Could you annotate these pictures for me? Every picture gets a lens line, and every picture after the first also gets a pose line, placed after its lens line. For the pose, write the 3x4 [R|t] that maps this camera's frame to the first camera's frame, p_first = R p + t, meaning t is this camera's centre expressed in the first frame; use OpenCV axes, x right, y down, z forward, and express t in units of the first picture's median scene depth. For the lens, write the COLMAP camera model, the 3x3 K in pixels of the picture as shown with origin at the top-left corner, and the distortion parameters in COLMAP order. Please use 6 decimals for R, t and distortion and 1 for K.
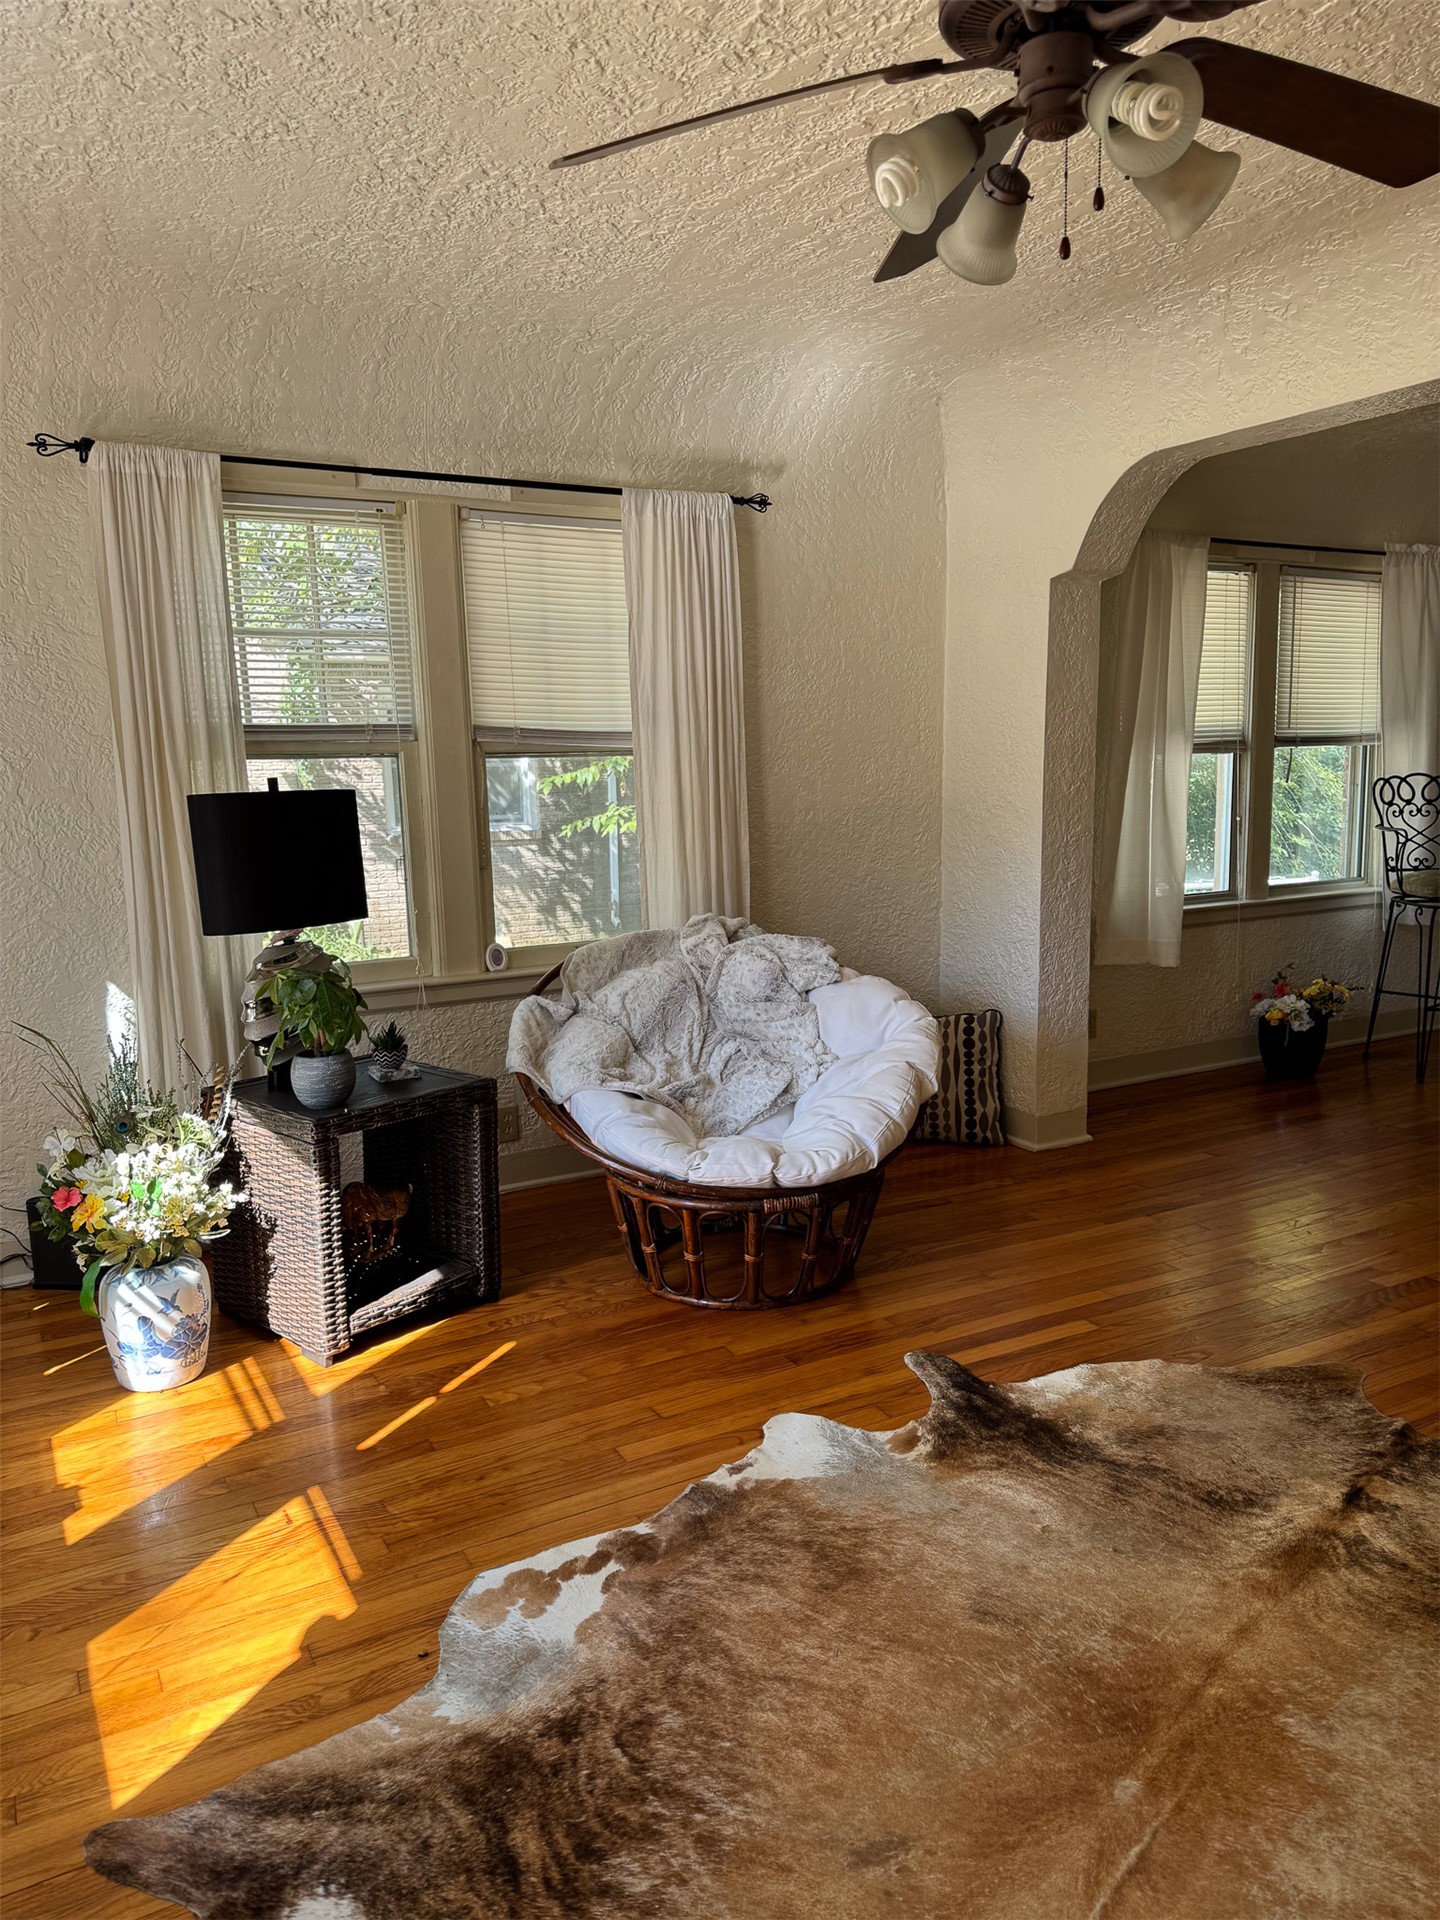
lens RADIAL K [[1349.3, 0, 712.4], [0, 1349.3, 974.3], [0, 0, 1]] dist [0.064965, -0.050099]
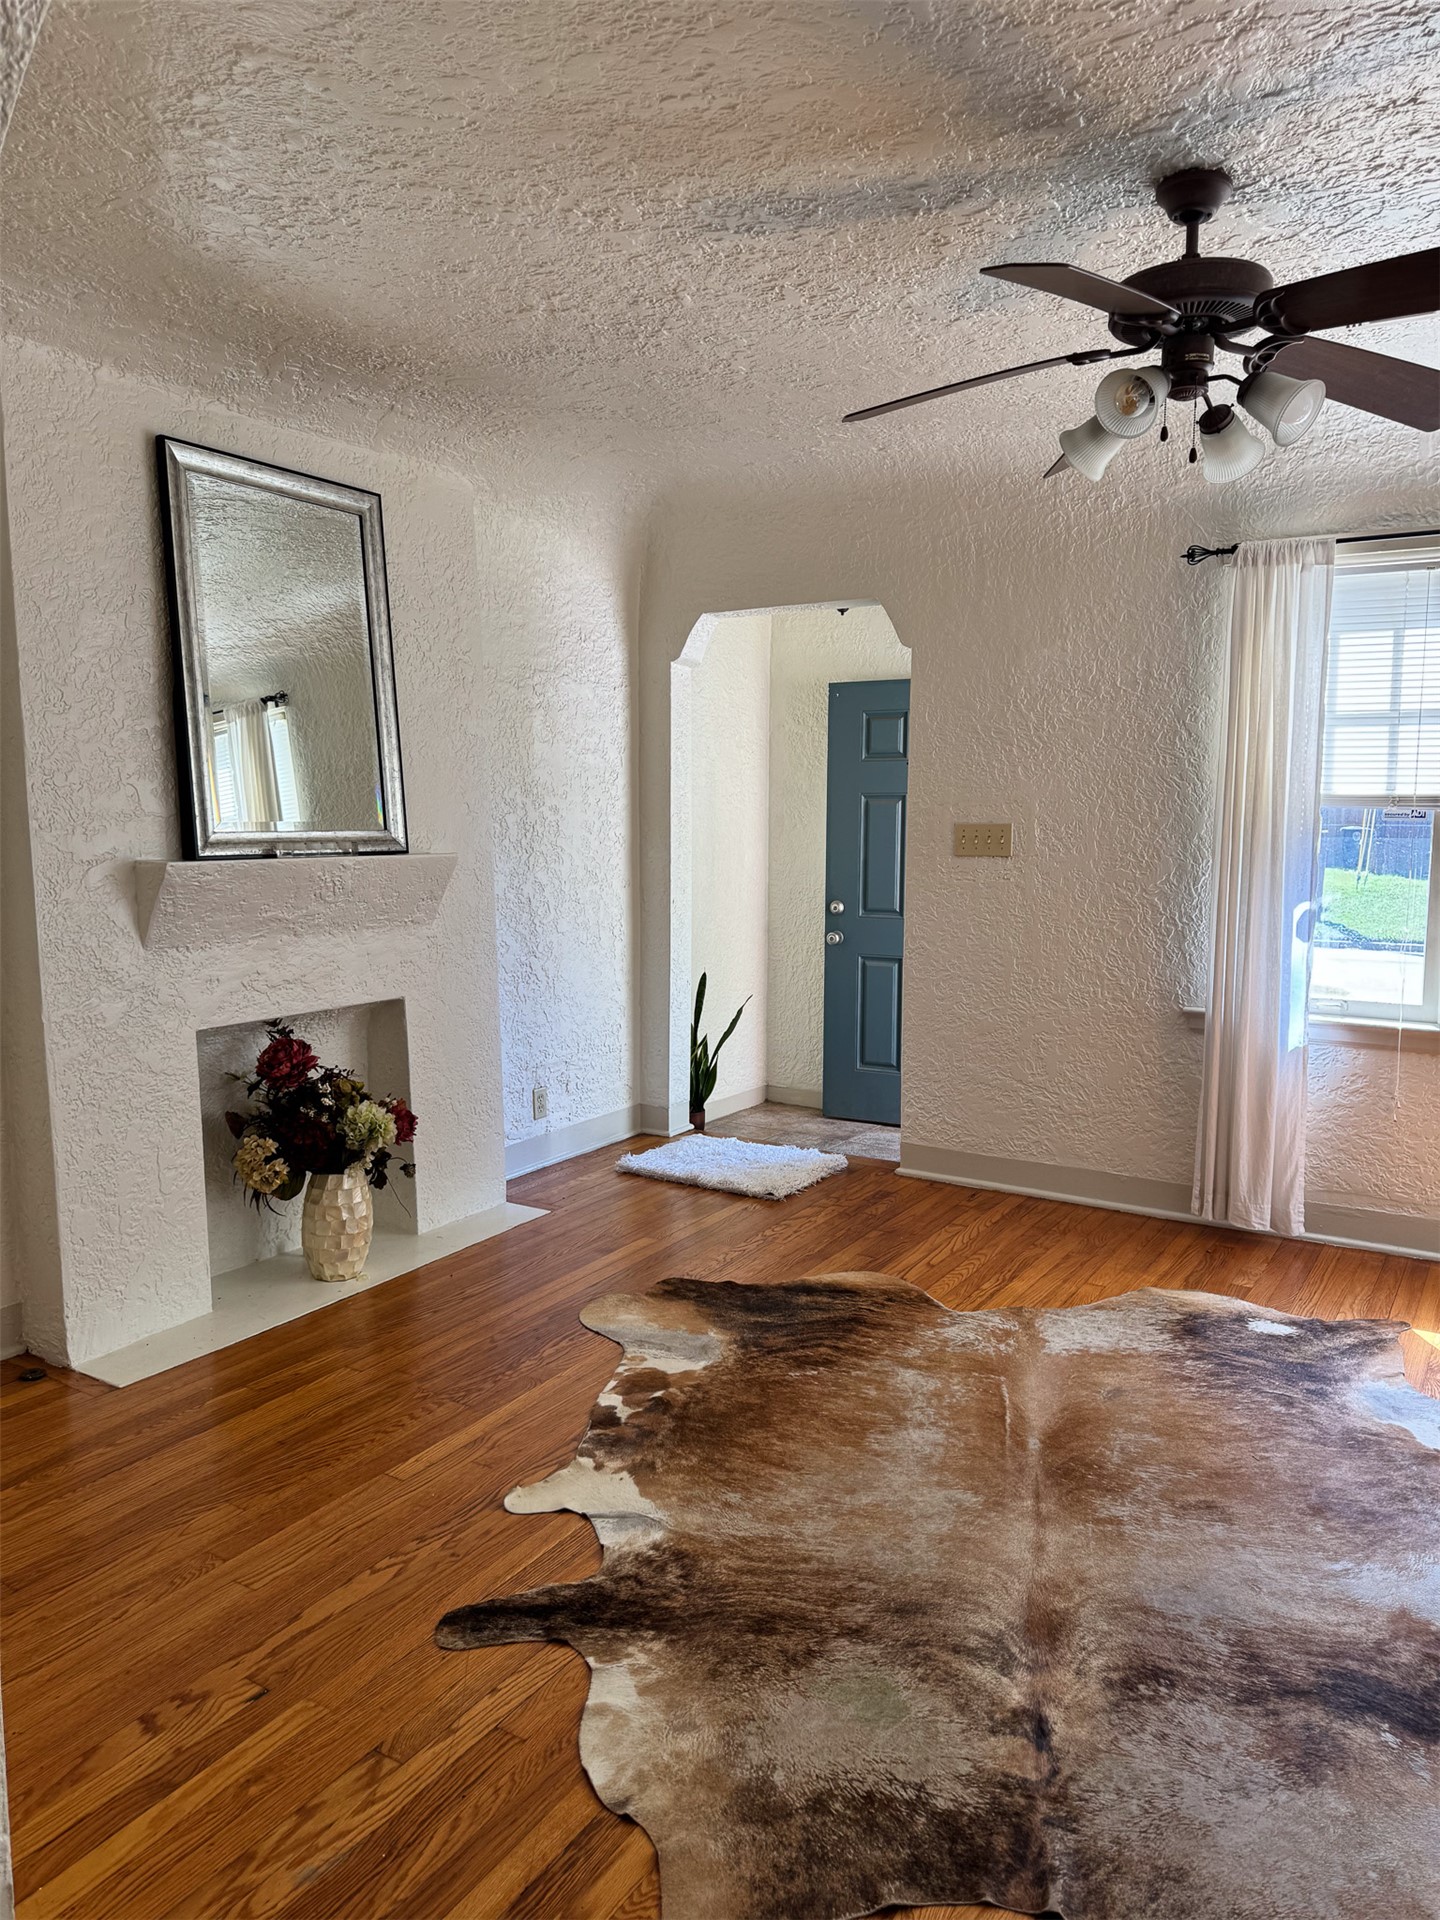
lens RADIAL K [[1326.7, 0, 724.8], [0, 1326.7, 957.3], [0, 0, 1]] dist [0.039627, -0.045772]
pose [[-0.869721, 0.073576, -0.488028, 0.752137], [-0.061878, 0.964767, 0.255725, -0.191895], [0.489648, 0.252608, -0.834526, 1.112563]]
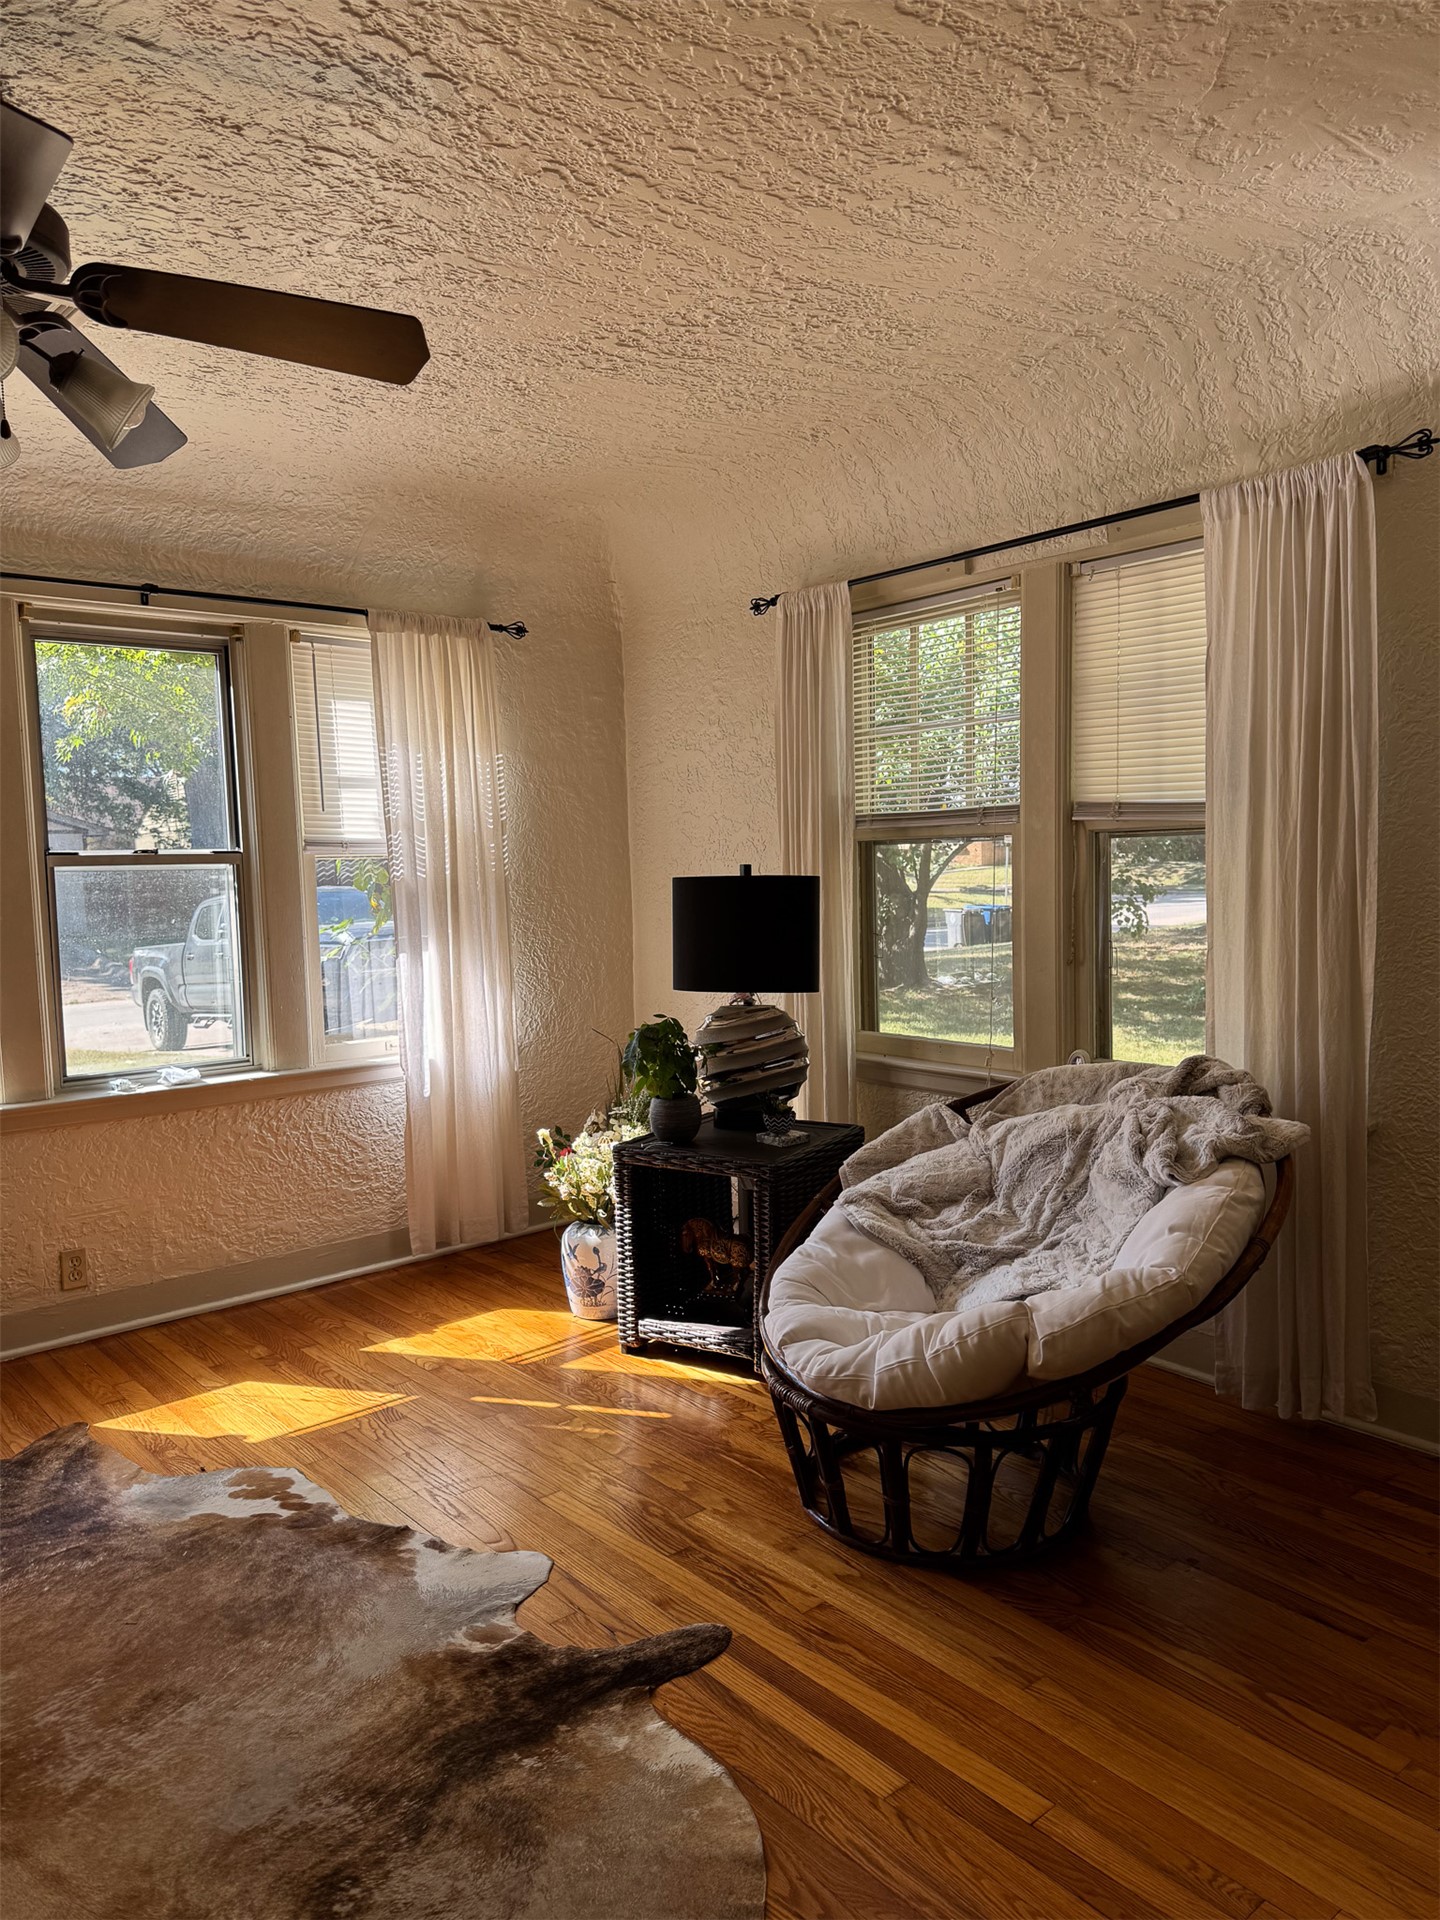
lens RADIAL K [[1342.7, 0, 710.5], [0, 1342.7, 958.7], [0, 0, 1]] dist [0.027016, -0.030905]
pose [[0.198669, 0.089054, -0.976012, 0.812479], [-0.136759, 0.988639, 0.062368, -0.131987], [0.970478, 0.121088, 0.208591, 0.752904]]
